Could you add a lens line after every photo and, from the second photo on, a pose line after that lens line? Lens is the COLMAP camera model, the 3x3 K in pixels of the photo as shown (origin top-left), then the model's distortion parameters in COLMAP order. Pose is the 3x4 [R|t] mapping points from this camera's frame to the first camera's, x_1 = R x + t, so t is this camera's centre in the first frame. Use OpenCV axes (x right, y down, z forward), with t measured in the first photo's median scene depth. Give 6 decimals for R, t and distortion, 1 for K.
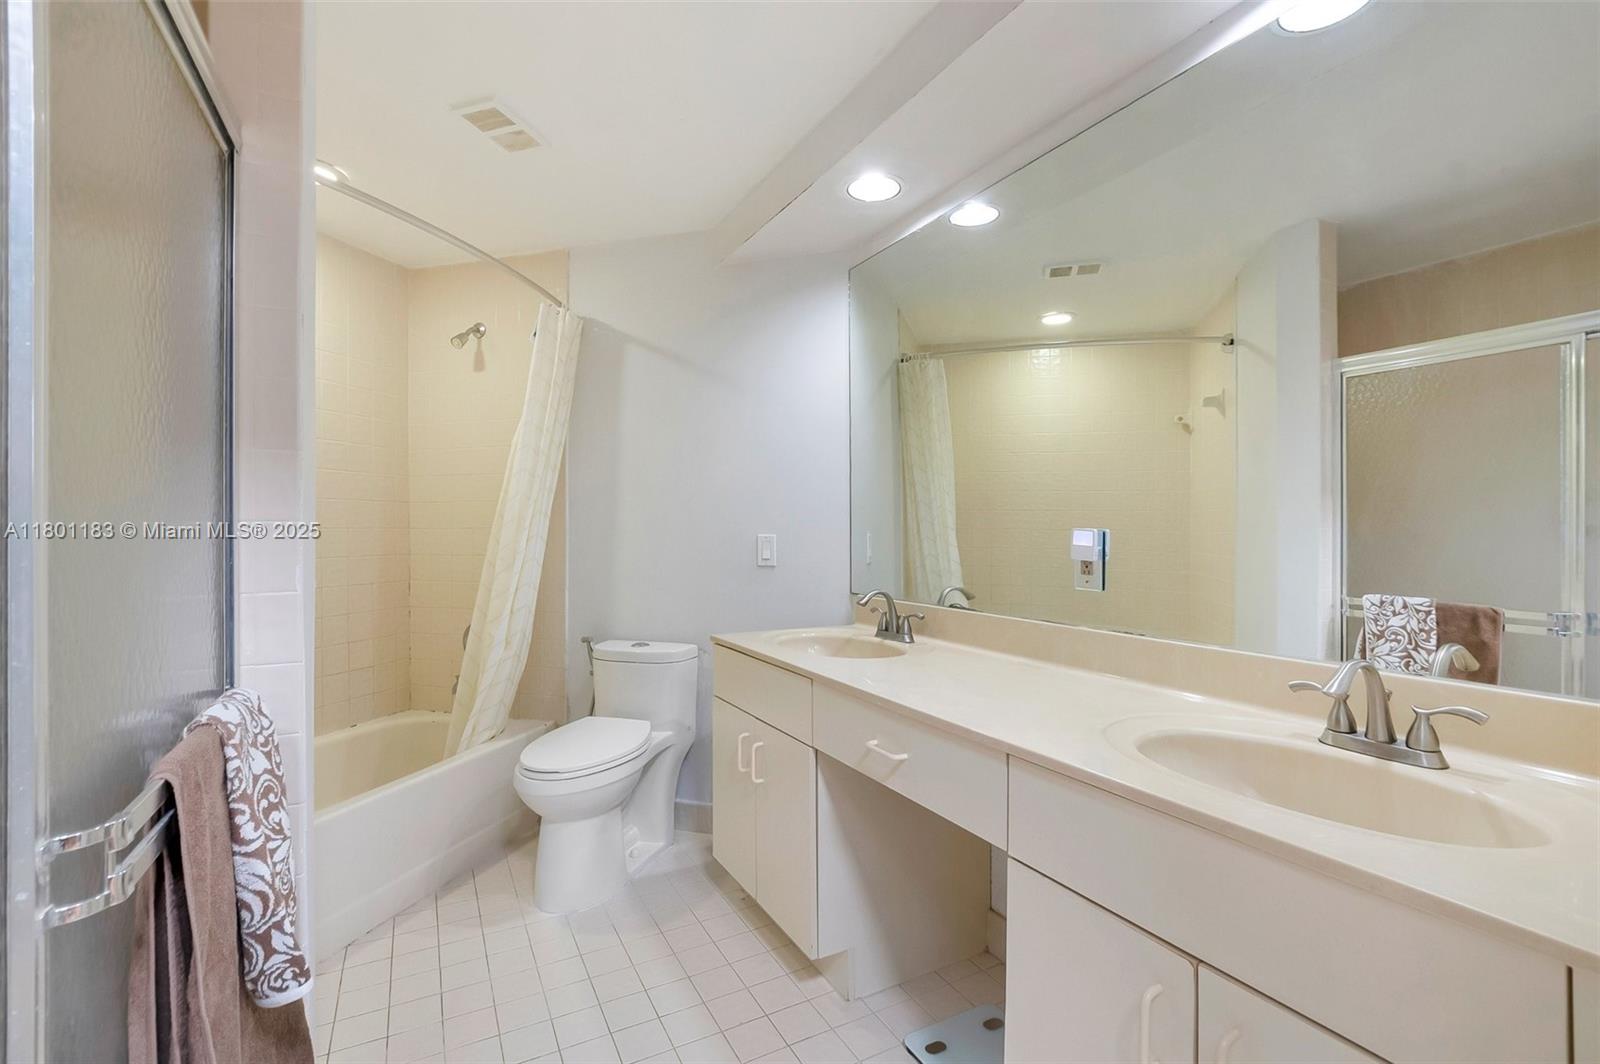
lens RADIAL K [[701.0, 0, 800.0], [0, 701.0, 532.0], [0, 0, 1]] dist [-0.001800, 0.000339]
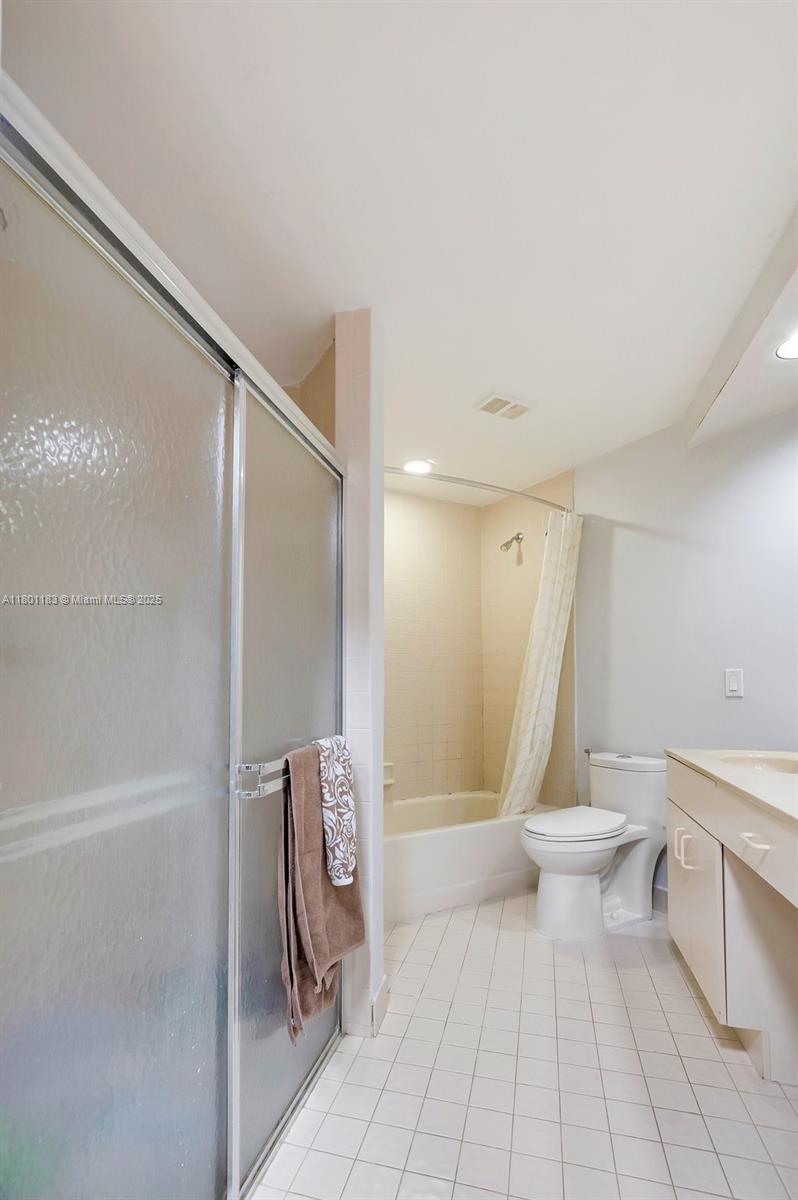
lens RADIAL K [[544.5, 0, 399.0], [0, 544.5, 657.4], [0, 0, 1]] dist [-0.000185, 0.000334]
pose [[0.745871, -0.035500, -0.665144, 0.178029], [0.005676, 0.998881, -0.046948, 0.030238], [0.666067, 0.031241, 0.745238, -0.036529]]
